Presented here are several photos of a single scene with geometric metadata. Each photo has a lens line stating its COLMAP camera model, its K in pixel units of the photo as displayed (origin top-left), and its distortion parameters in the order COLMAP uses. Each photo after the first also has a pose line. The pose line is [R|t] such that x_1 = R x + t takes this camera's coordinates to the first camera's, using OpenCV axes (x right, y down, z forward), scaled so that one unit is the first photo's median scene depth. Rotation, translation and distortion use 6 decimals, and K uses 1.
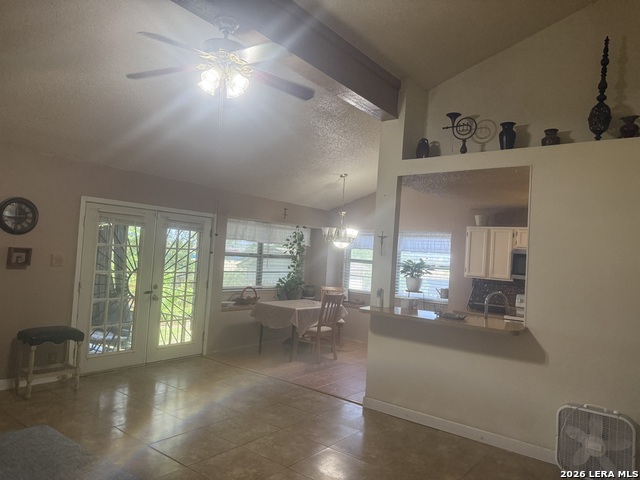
lens RADIAL K [[446.0, 0, 320.7], [0, 446.0, 233.9], [0, 0, 1]] dist [0.058740, -0.071883]
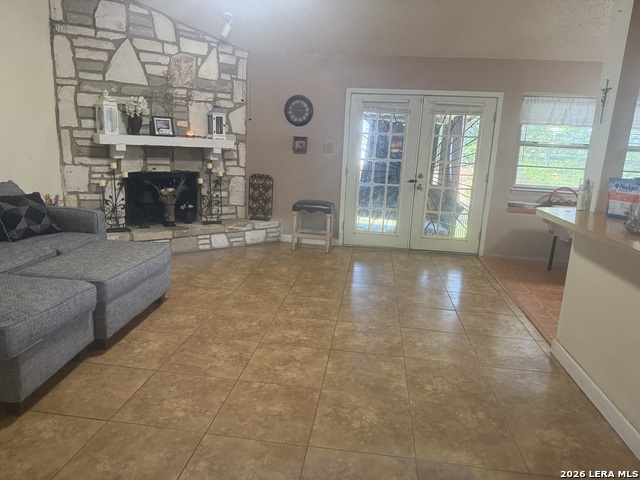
lens RADIAL K [[446.0, 0, 320.1], [0, 446.0, 239.4], [0, 0, 1]] dist [0.058740, -0.071883]
pose [[0.505098, 0.150011, -0.849925, 0.469927], [0.025765, 0.981719, 0.188584, 0.076744], [0.862677, -0.117152, 0.492000, 0.374601]]
